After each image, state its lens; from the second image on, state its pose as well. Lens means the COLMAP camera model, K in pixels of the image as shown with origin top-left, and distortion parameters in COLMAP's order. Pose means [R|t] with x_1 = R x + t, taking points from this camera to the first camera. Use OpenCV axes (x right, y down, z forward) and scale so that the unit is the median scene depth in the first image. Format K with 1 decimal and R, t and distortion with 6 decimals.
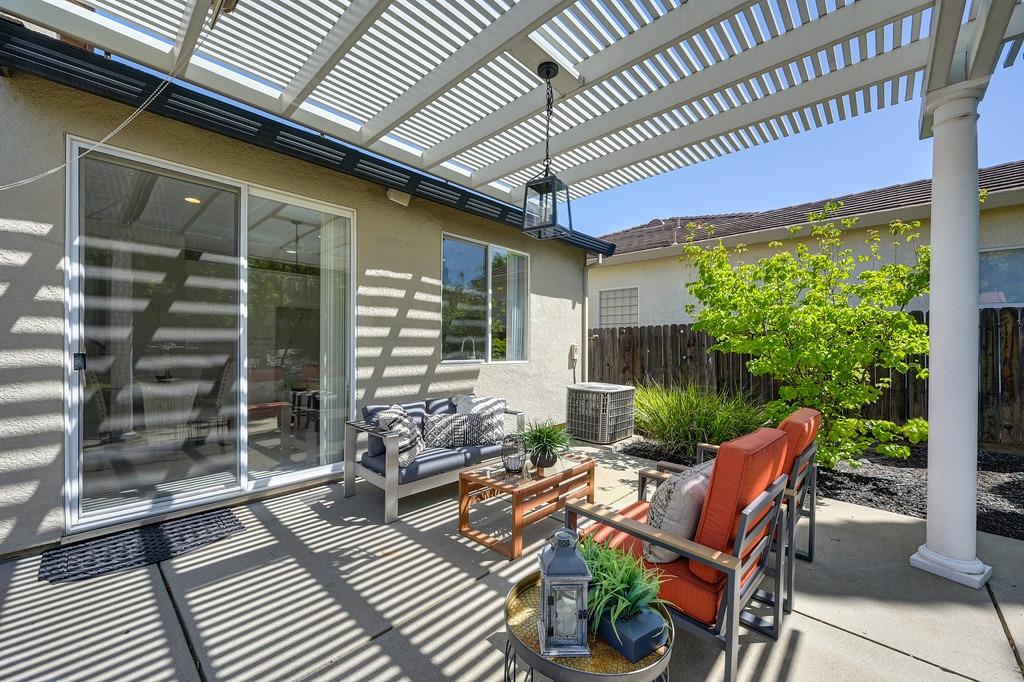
lens RADIAL K [[394.7, 0, 513.6], [0, 394.7, 348.0], [0, 0, 1]] dist [-0.001250, -0.000007]
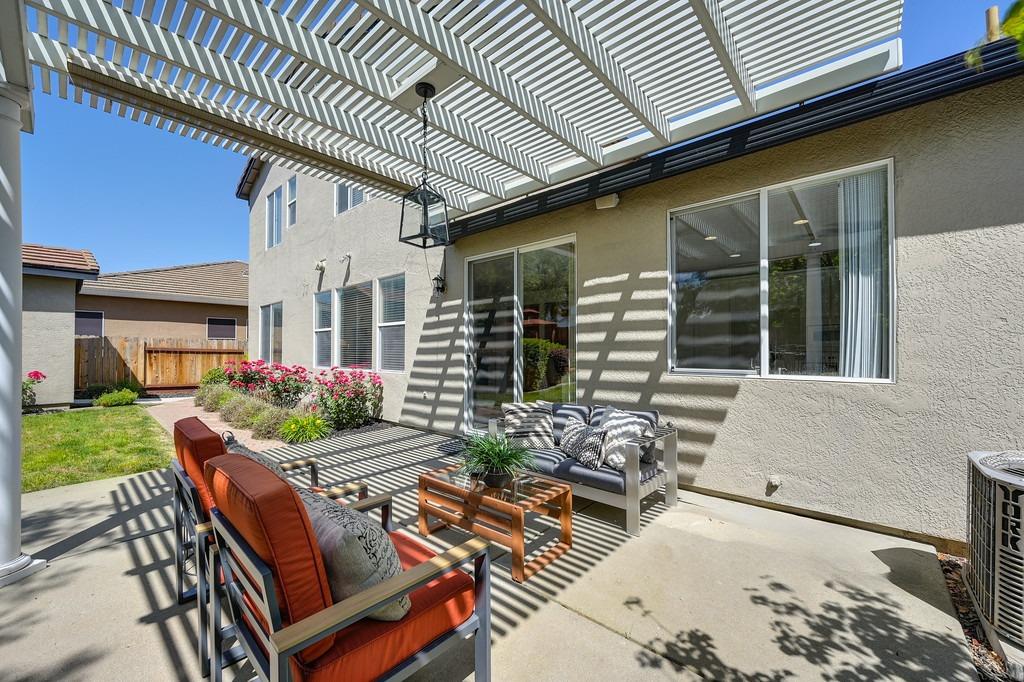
lens RADIAL K [[394.7, 0, 513.6], [0, 394.7, 348.0], [0, 0, 1]] dist [-0.001250, -0.000007]
pose [[0.041495, -0.015272, -0.999022, 0.662933], [-0.005525, 0.999864, -0.015515, 0.005650], [0.999123, 0.006163, 0.041405, 0.689764]]
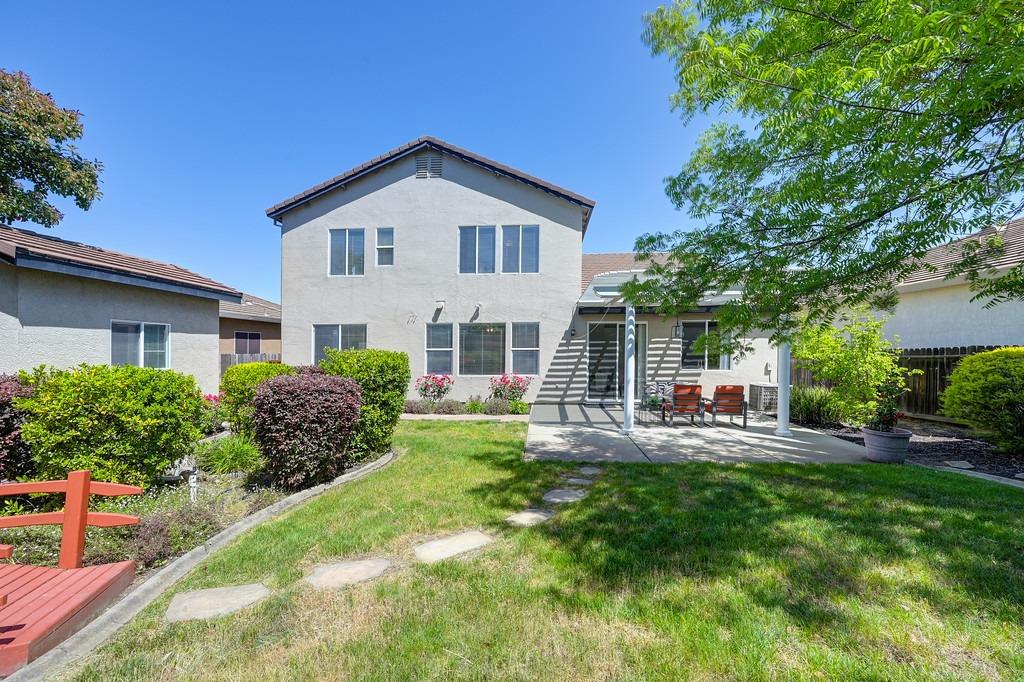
lens RADIAL K [[394.7, 0, 513.6], [0, 394.7, 348.0], [0, 0, 1]] dist [-0.001250, -0.000007]
pose [[0.647894, -0.014597, -0.761591, 1.201117], [0.003266, 0.999860, -0.016386, -0.074244], [0.761724, 0.008129, 0.647851, -1.718692]]
